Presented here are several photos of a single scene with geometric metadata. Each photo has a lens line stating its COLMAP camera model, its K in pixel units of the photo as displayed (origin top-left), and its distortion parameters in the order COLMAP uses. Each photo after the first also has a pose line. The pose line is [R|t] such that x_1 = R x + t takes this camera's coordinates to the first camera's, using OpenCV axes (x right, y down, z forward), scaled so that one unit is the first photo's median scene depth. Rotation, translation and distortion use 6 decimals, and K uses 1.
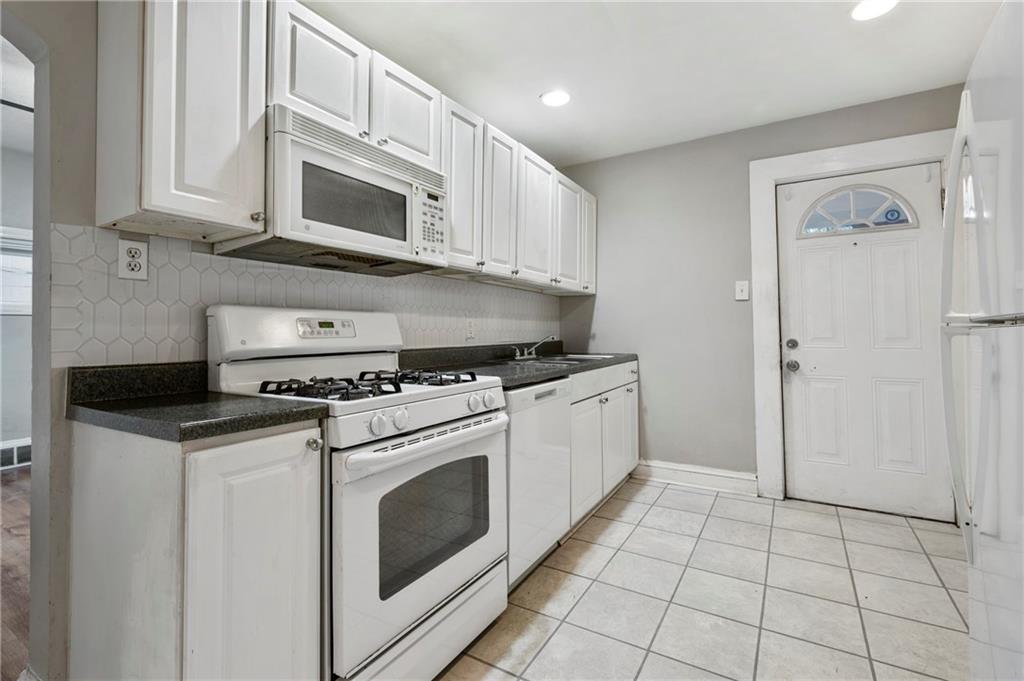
lens RADIAL K [[456.9, 0, 515.3], [0, 456.9, 318.1], [0, 0, 1]] dist [0.001228, -0.000200]
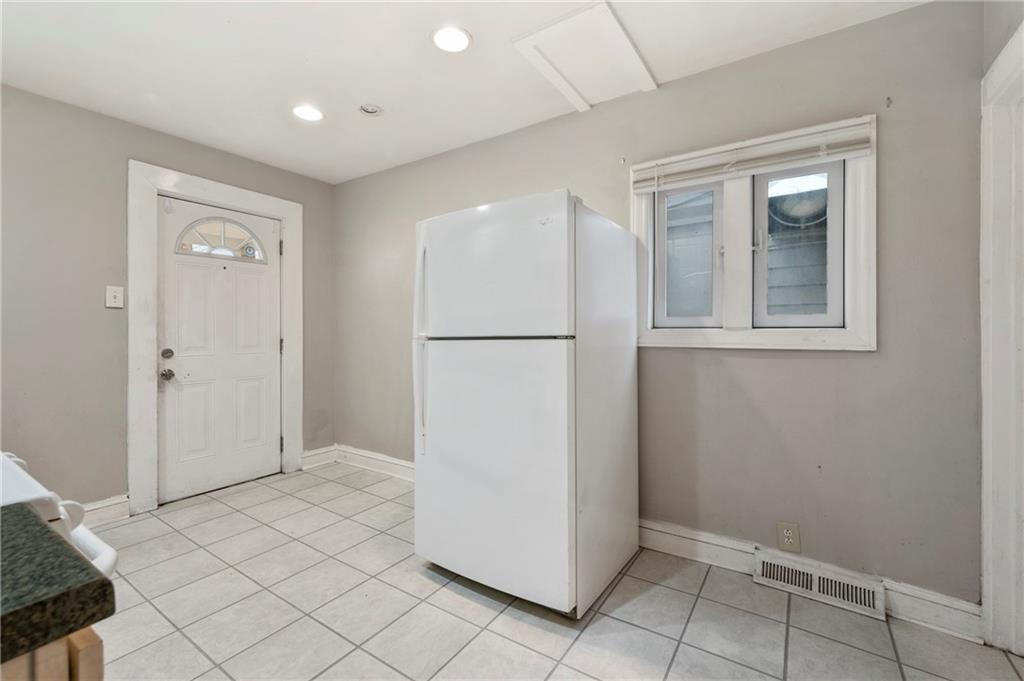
lens RADIAL K [[447.4, 0, 504.2], [0, 447.4, 334.9], [0, 0, 1]] dist [-0.000696, -0.000032]
pose [[0.059313, 0.000475, 0.998239, -0.532149], [-0.024979, 0.999687, 0.001009, -0.008877], [-0.997927, -0.024995, 0.059306, 0.277210]]
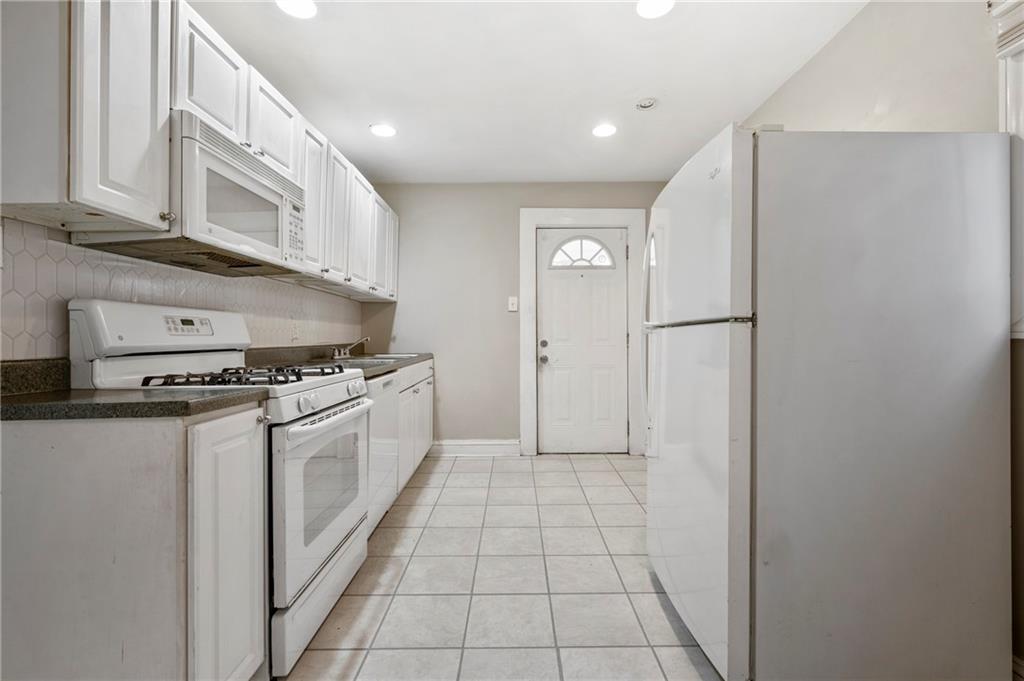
lens RADIAL K [[447.4, 0, 504.2], [0, 447.4, 334.9], [0, 0, 1]] dist [-0.000696, -0.000032]
pose [[0.866153, 0.006902, 0.499731, -0.277900], [-0.018303, 0.999672, 0.017917, 0.011002], [-0.499444, -0.024666, 0.865995, -0.188602]]
